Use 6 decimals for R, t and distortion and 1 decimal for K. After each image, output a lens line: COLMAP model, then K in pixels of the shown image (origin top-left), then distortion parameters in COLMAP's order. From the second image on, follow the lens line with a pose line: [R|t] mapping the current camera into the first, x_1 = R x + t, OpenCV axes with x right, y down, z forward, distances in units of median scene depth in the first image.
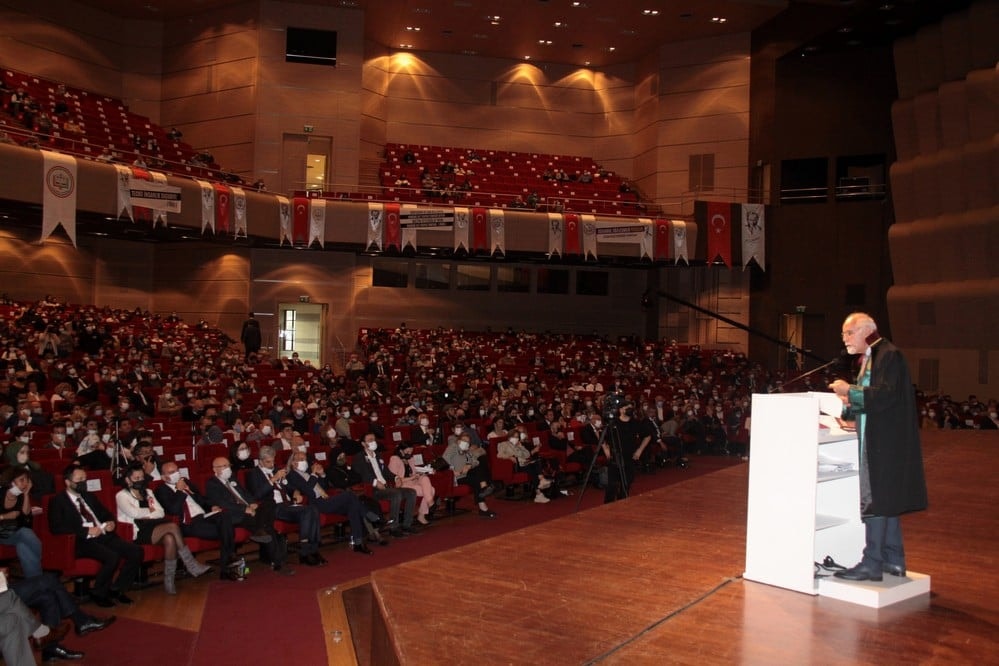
lens RADIAL K [[1015.8, 0, 504.7], [0, 1015.8, 345.7], [0, 0, 1]] dist [-0.125595, 0.289129]
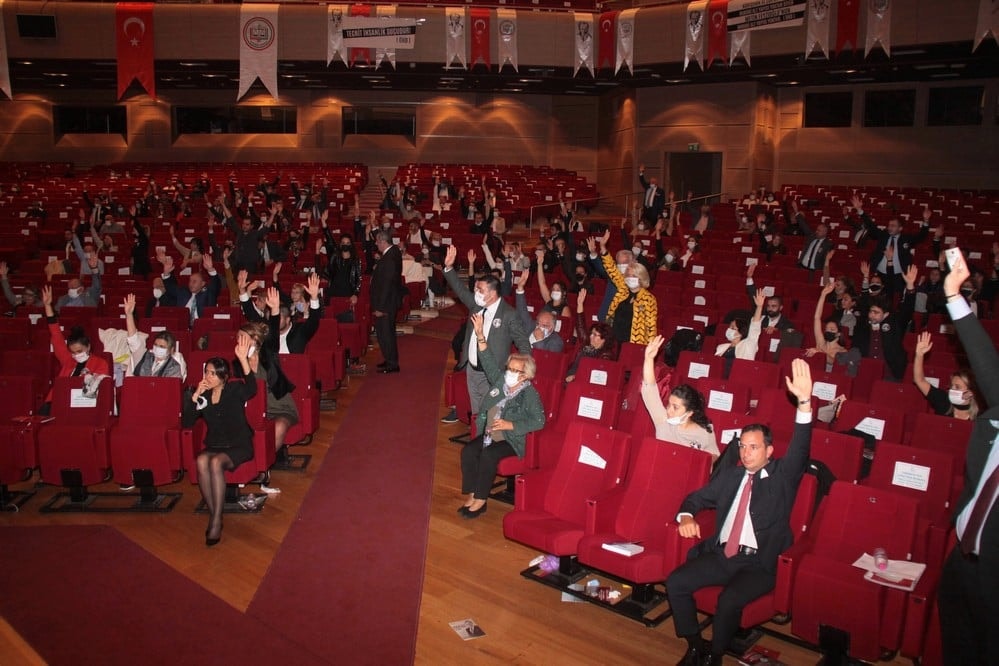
lens RADIAL K [[866.2, 0, 498.5], [0, 866.2, 348.2], [0, 0, 1]] dist [-0.197613, 0.182040]
pose [[0.597759, 0.123264, -0.792143, 0.274114], [-0.001724, 0.988304, 0.152488, 0.007930], [0.801674, -0.089786, 0.590980, 0.525444]]
